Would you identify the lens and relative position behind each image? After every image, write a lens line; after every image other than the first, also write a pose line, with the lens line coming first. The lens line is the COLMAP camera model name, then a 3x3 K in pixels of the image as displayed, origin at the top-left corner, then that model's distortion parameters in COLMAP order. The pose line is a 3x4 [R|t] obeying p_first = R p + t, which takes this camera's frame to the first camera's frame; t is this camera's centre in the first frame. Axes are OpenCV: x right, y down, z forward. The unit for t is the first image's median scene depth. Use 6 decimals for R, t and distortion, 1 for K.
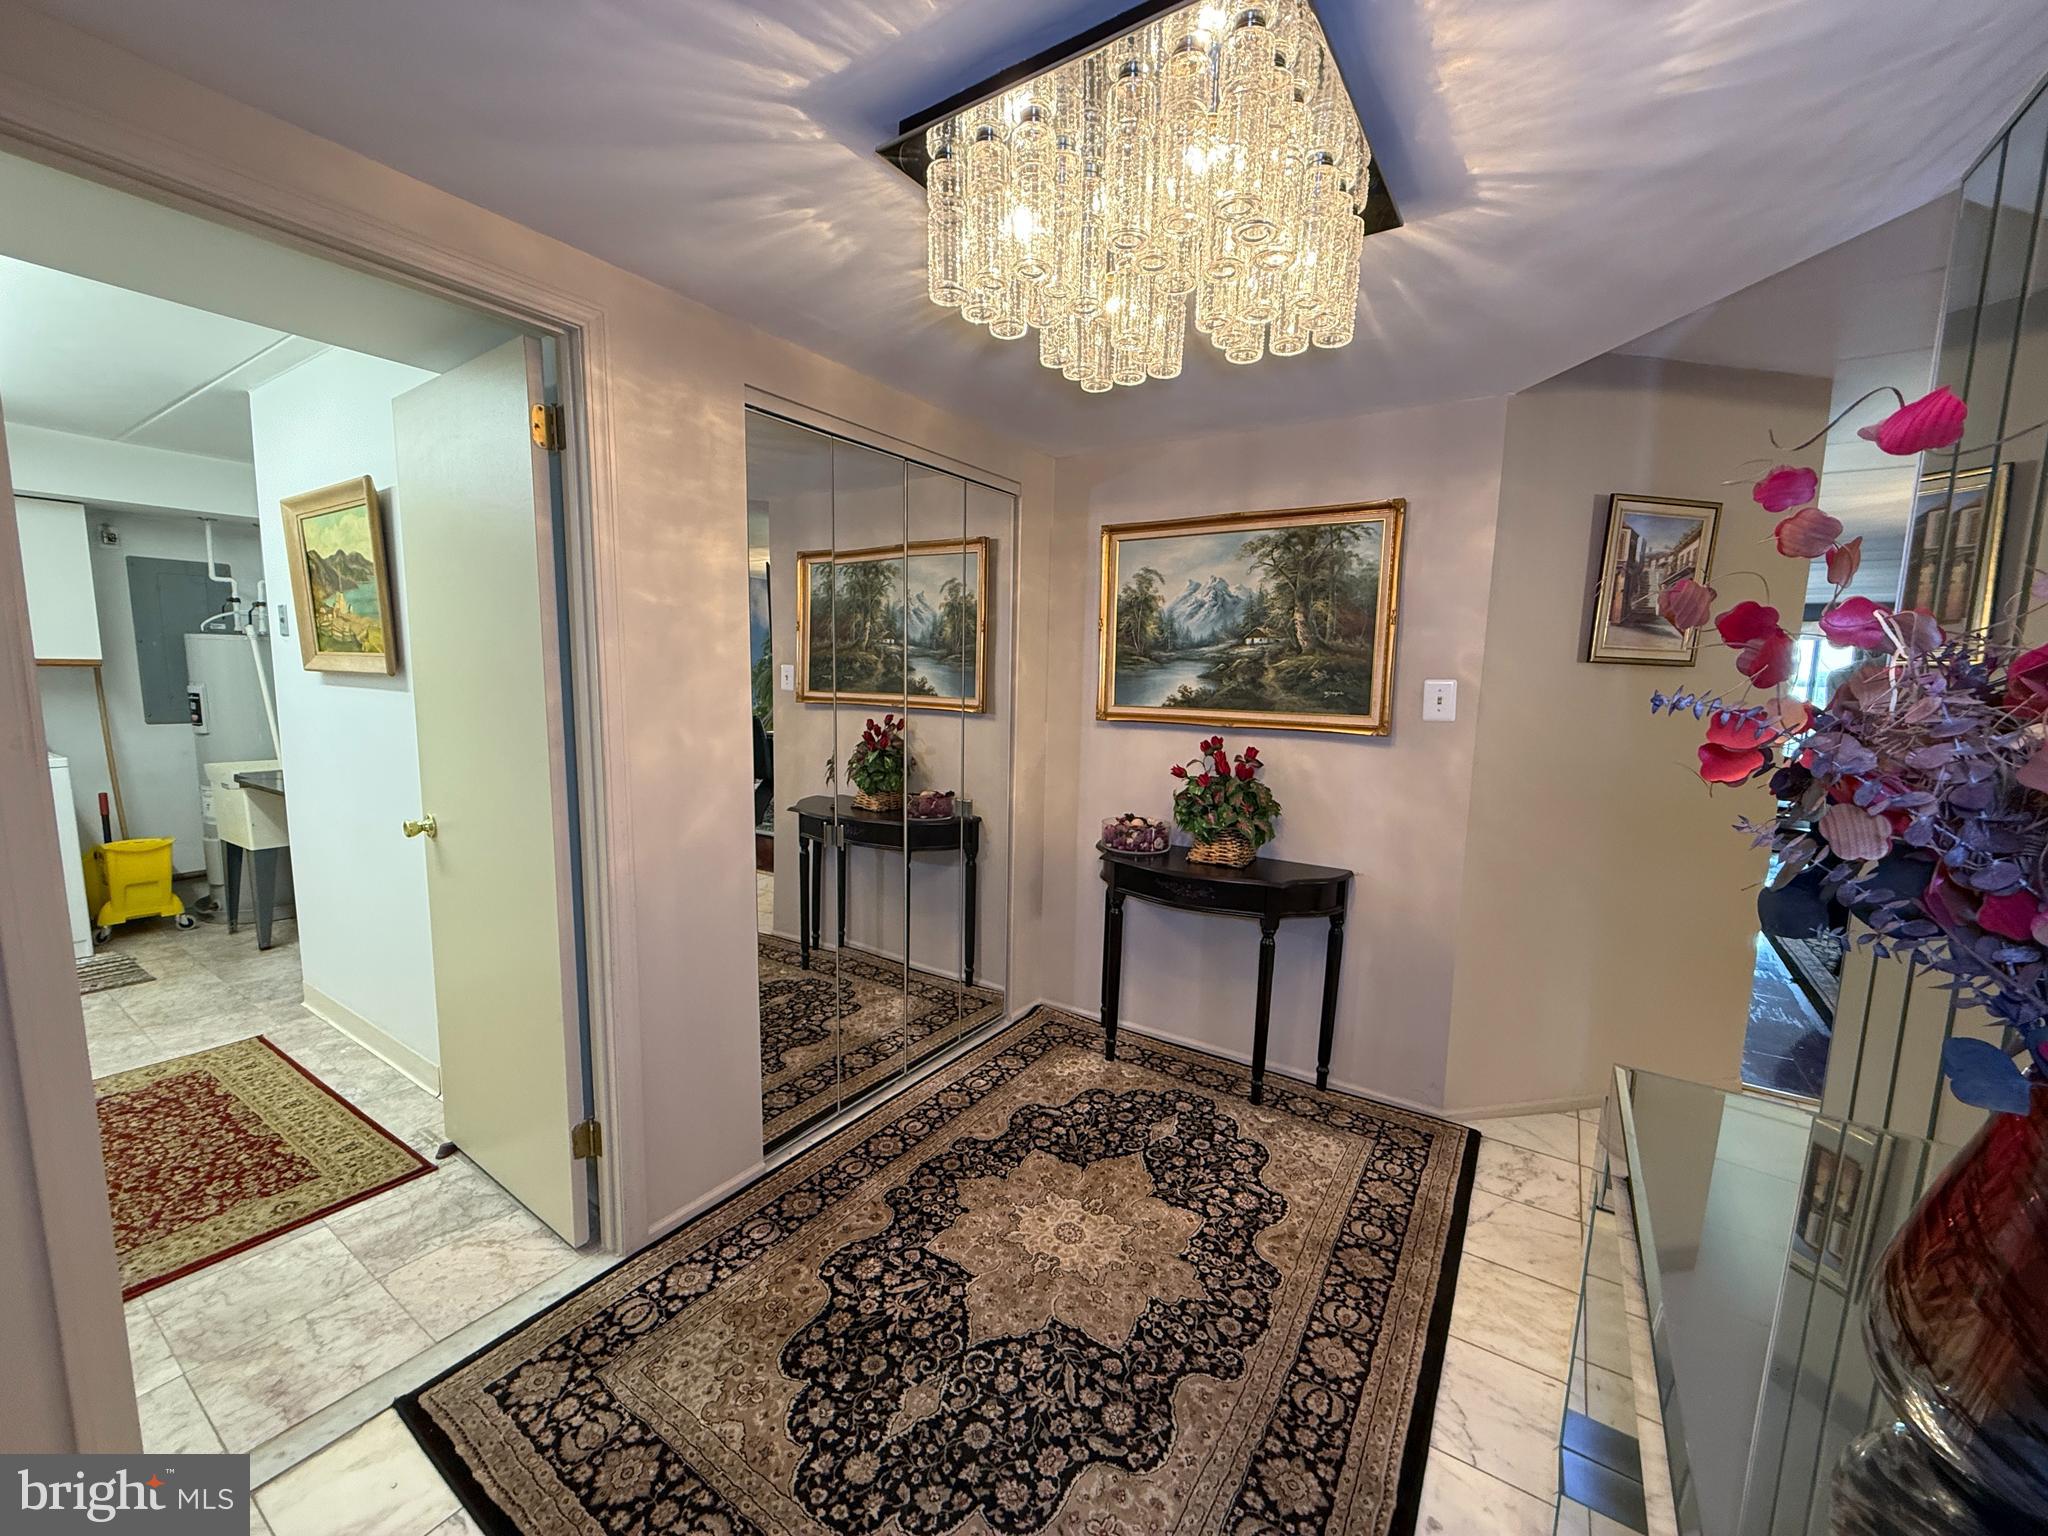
lens RADIAL K [[812.9, 0, 1024.0], [0, 812.9, 768.0], [0, 0, 1]] dist [-0.001306, -0.000375]
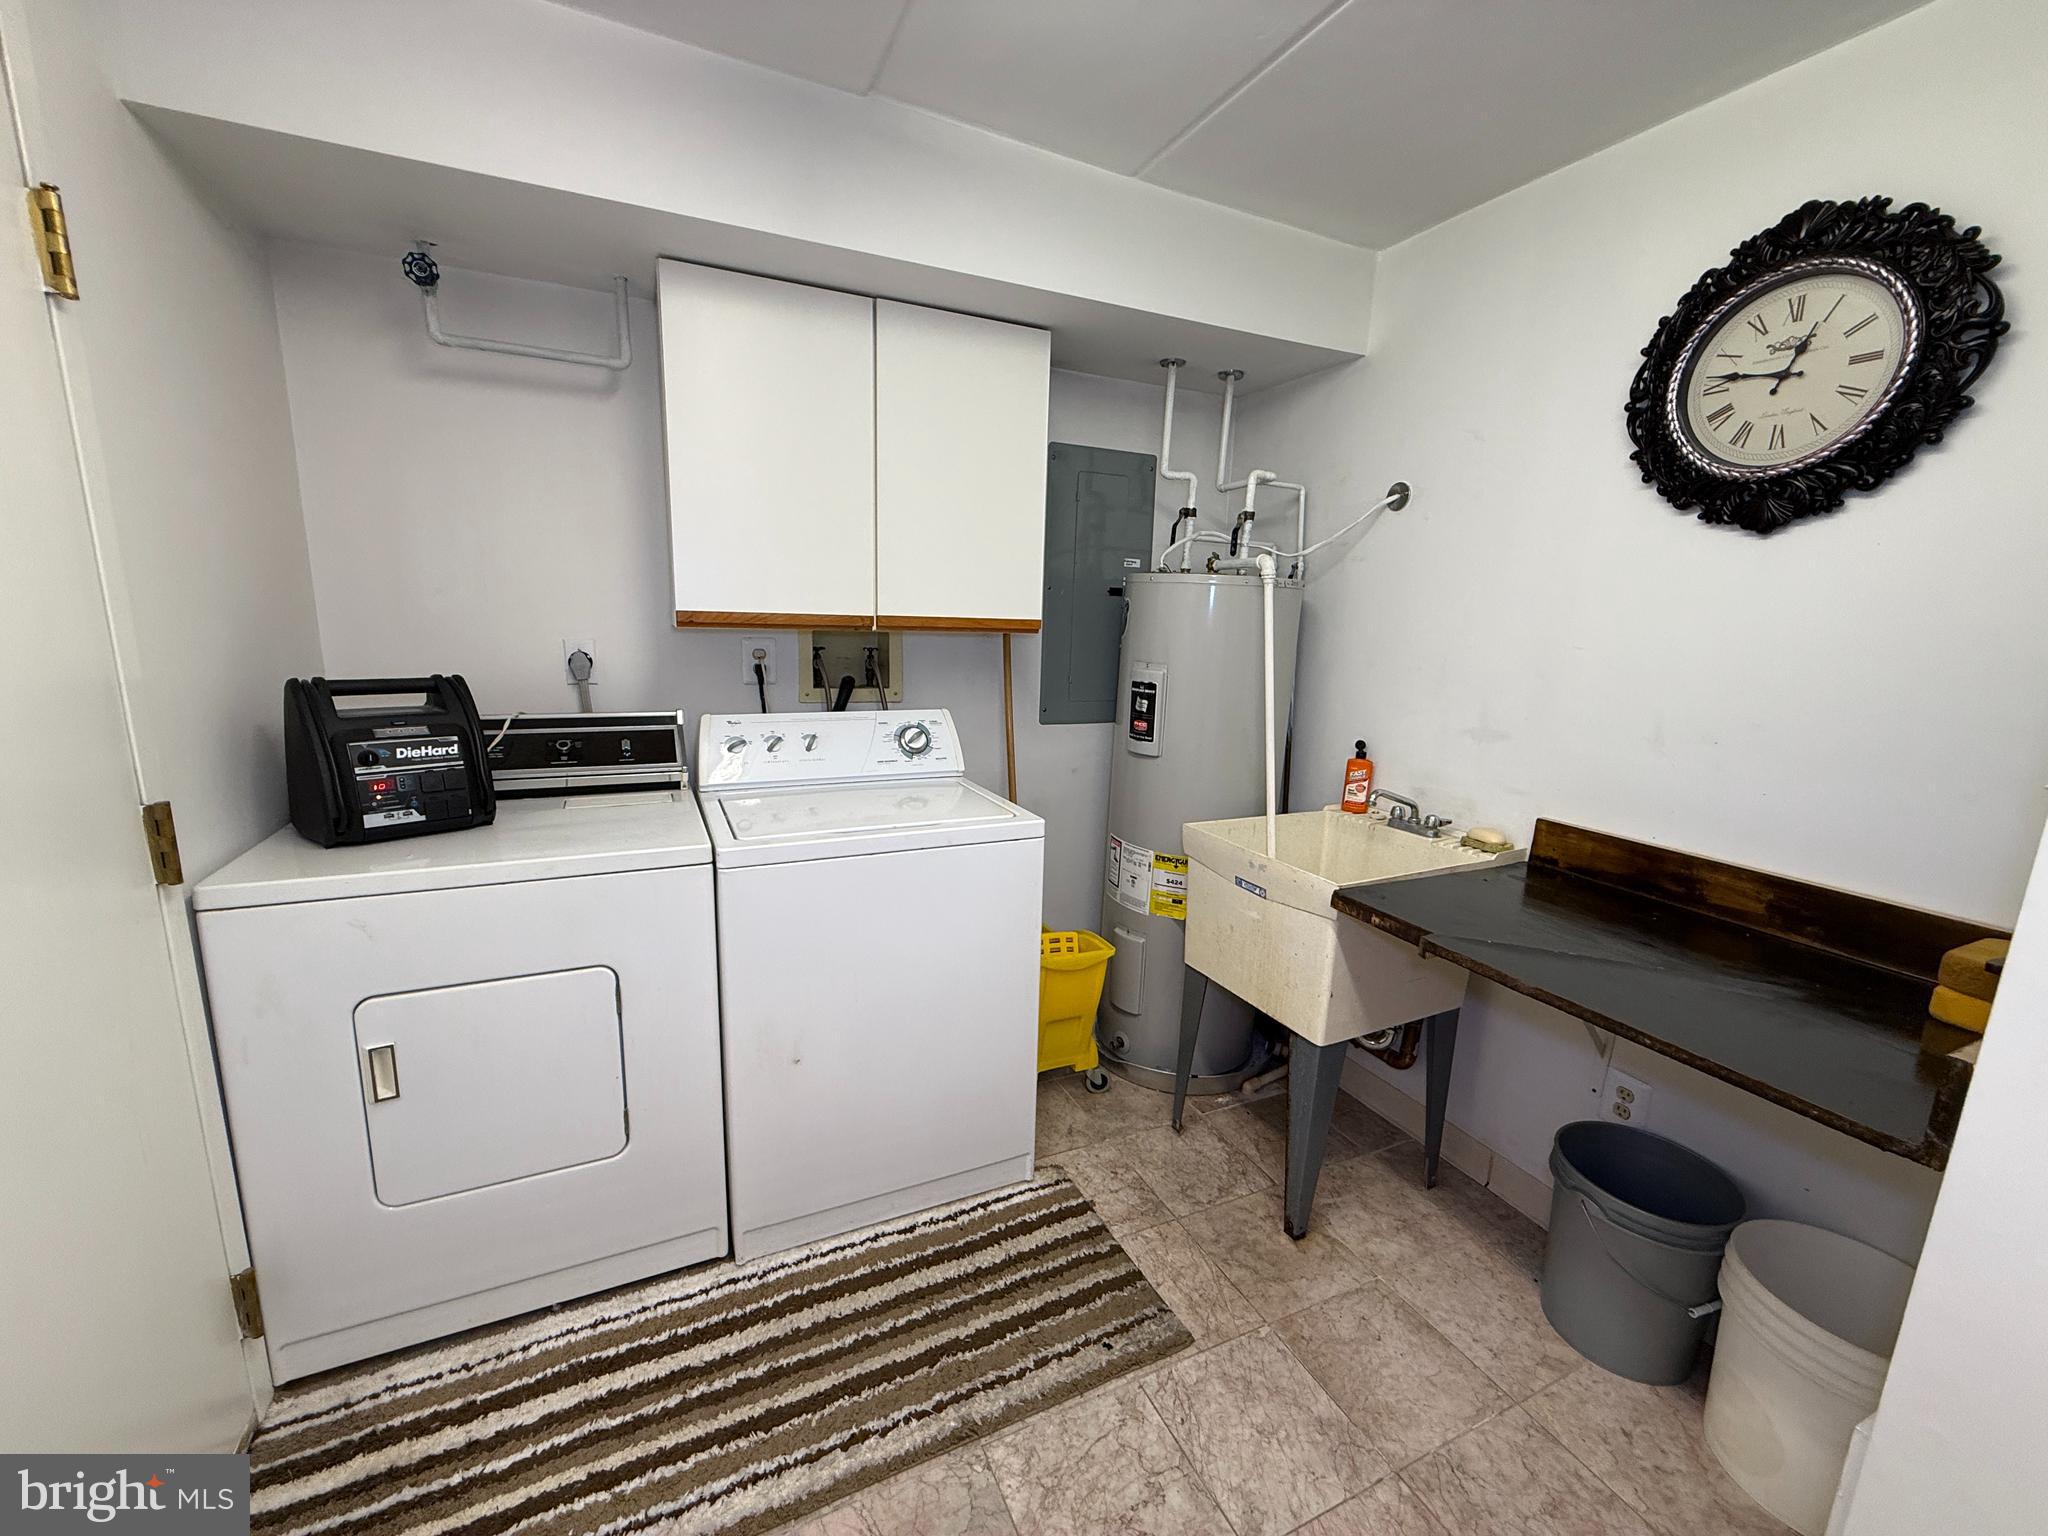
lens RADIAL K [[812.9, 0, 1024.0], [0, 812.9, 768.0], [0, 0, 1]] dist [-0.001306, -0.000375]
pose [[0.851832, 0.107340, -0.512699, -0.856108], [-0.078285, 0.993874, 0.078011, -0.075580], [0.517932, -0.026316, 0.855017, 0.514916]]
